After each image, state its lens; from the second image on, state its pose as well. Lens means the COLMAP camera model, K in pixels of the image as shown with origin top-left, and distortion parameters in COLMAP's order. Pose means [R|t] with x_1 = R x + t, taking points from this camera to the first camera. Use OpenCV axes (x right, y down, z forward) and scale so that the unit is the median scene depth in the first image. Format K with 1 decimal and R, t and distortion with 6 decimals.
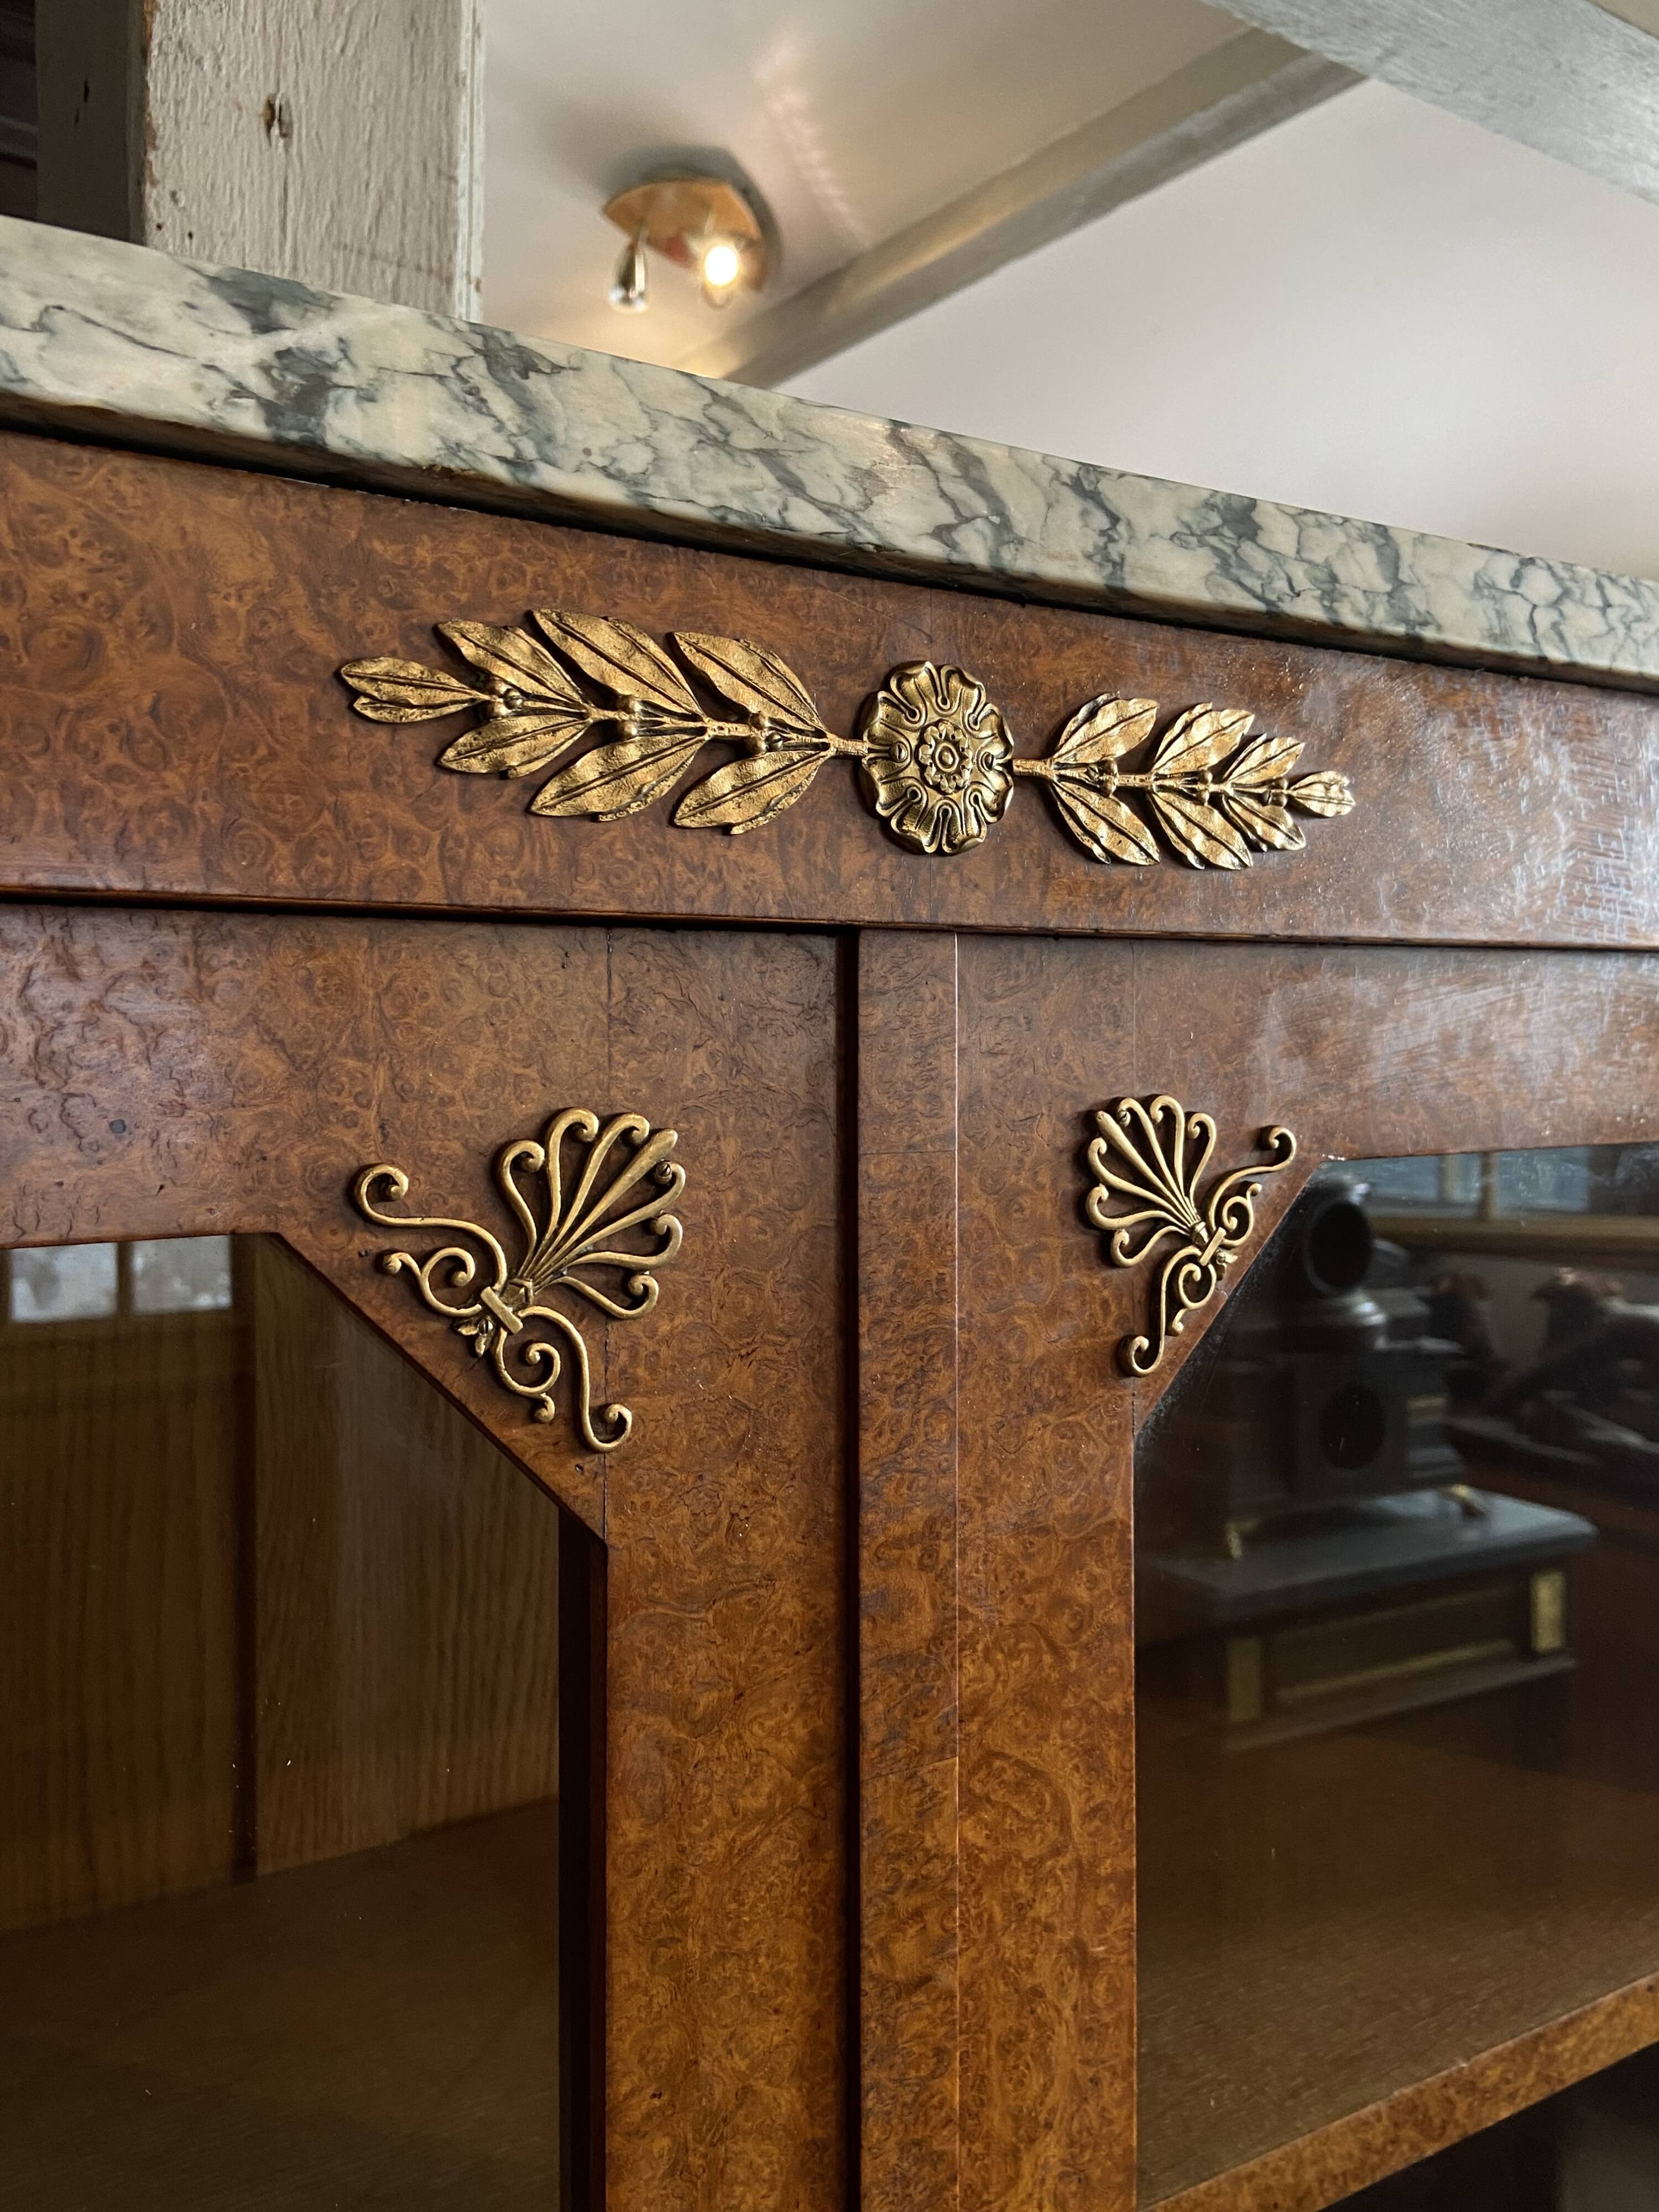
lens RADIAL K [[1830.3, 0, 835.6], [0, 1830.3, 1102.1], [0, 0, 1]] dist [0.118712, -0.149821]
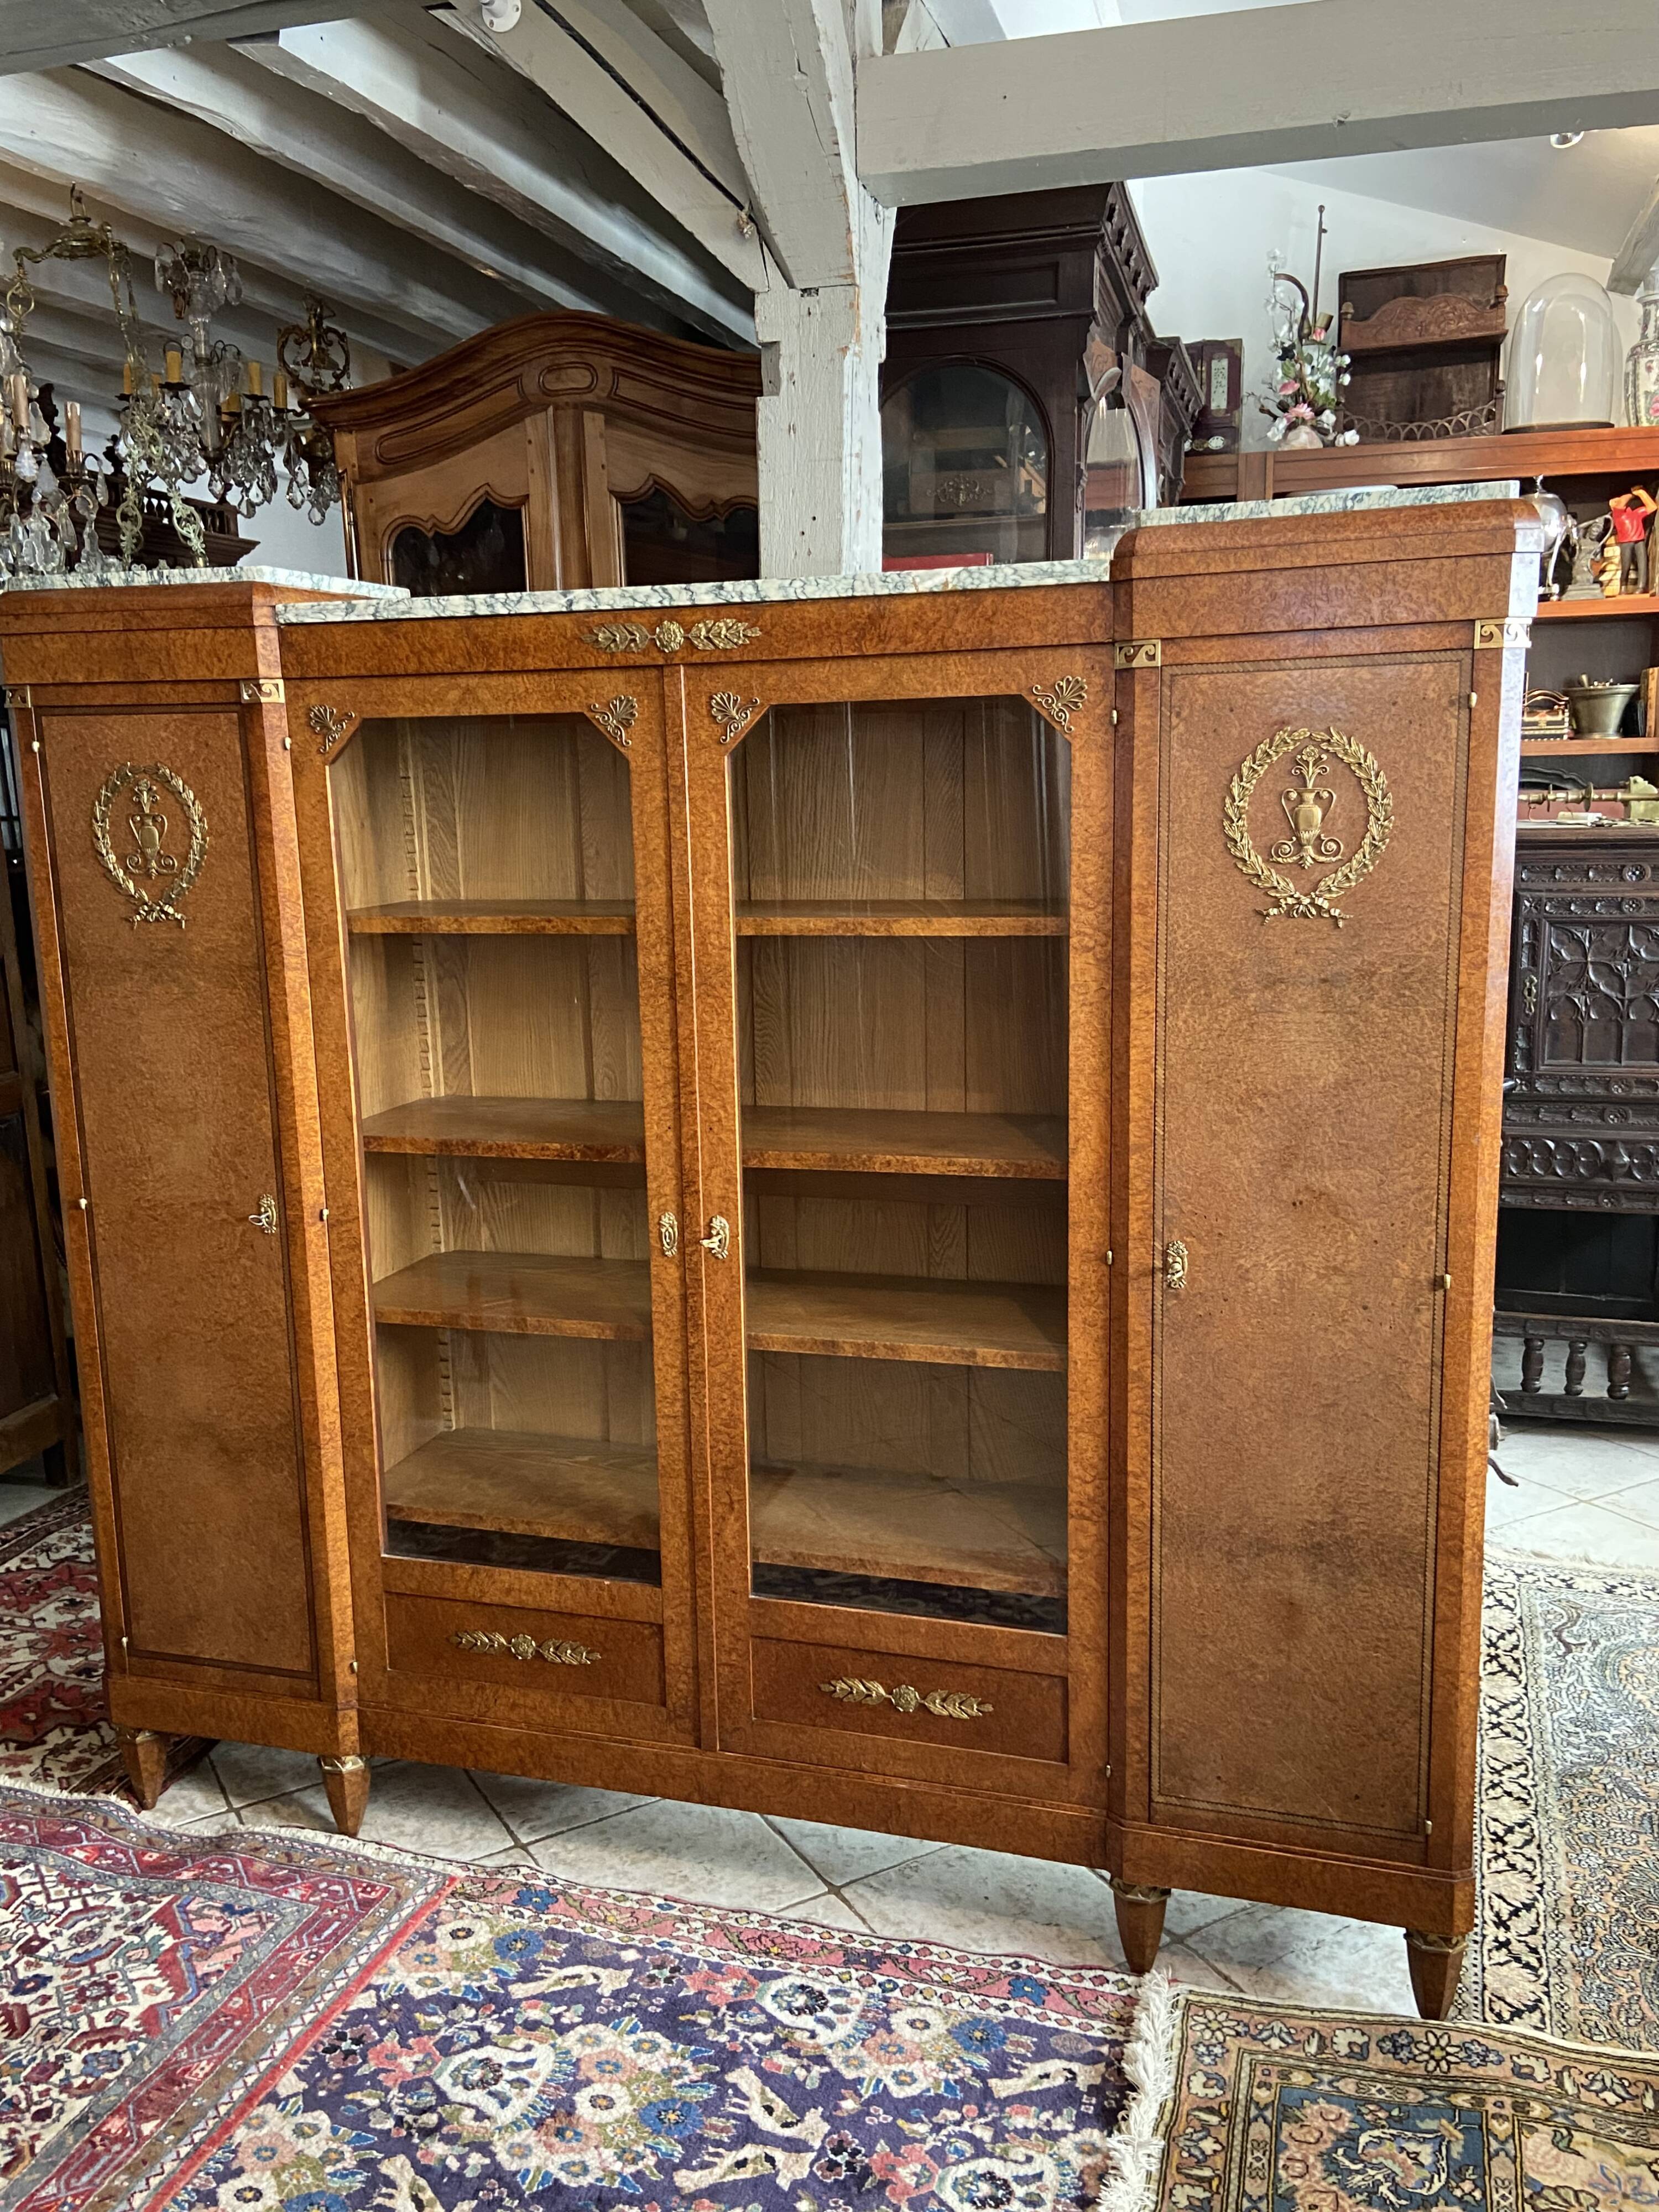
lens RADIAL K [[1830.3, 0, 813.6], [0, 1830.3, 1106.3], [0, 0, 1]] dist [0.118712, -0.149821]
pose [[0.629826, 0.127702, -0.766167, 5.219060], [-0.005905, 0.987151, 0.159680, 0.374850], [0.776714, -0.096047, 0.622488, -2.602225]]
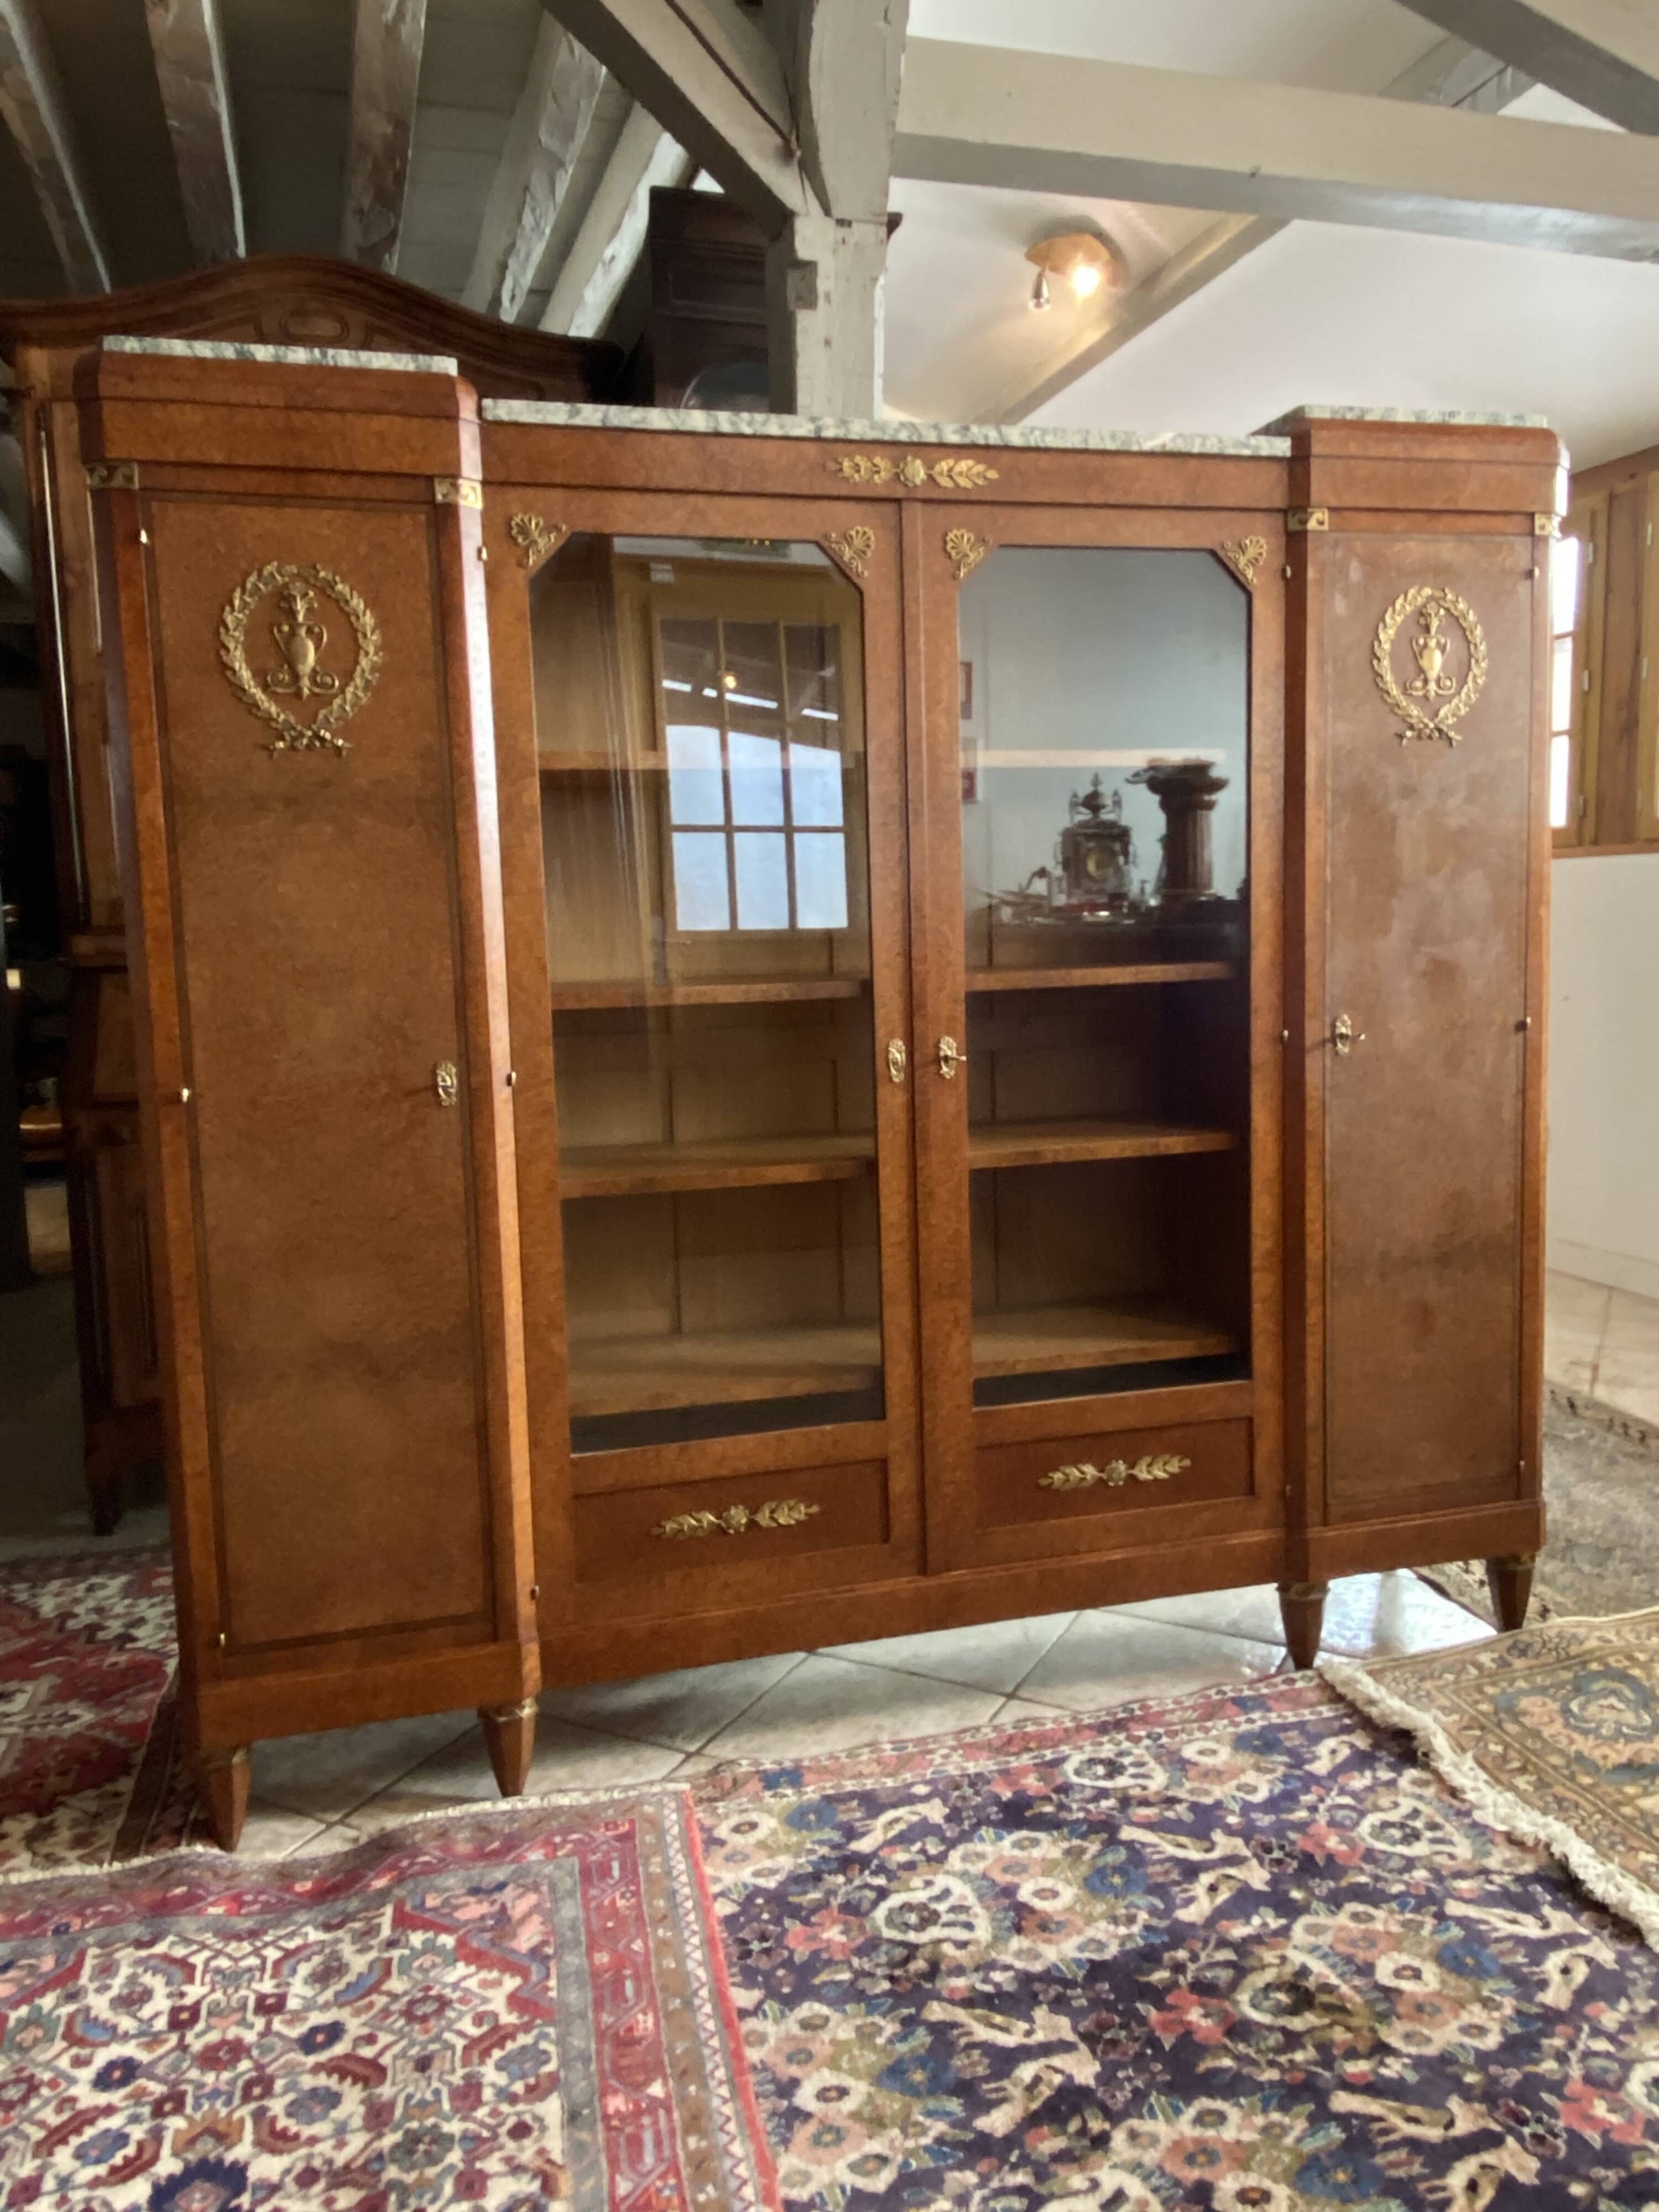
lens RADIAL K [[1633.4, 0, 844.4], [0, 1633.4, 1086.9], [0, 0, 1]] dist [0.069293, -0.075707]
pose [[0.948824, 0.007060, -0.315725, 1.654590], [0.016171, 0.997352, 0.070900, 1.542909], [0.315390, -0.072378, 0.946198, -4.682912]]
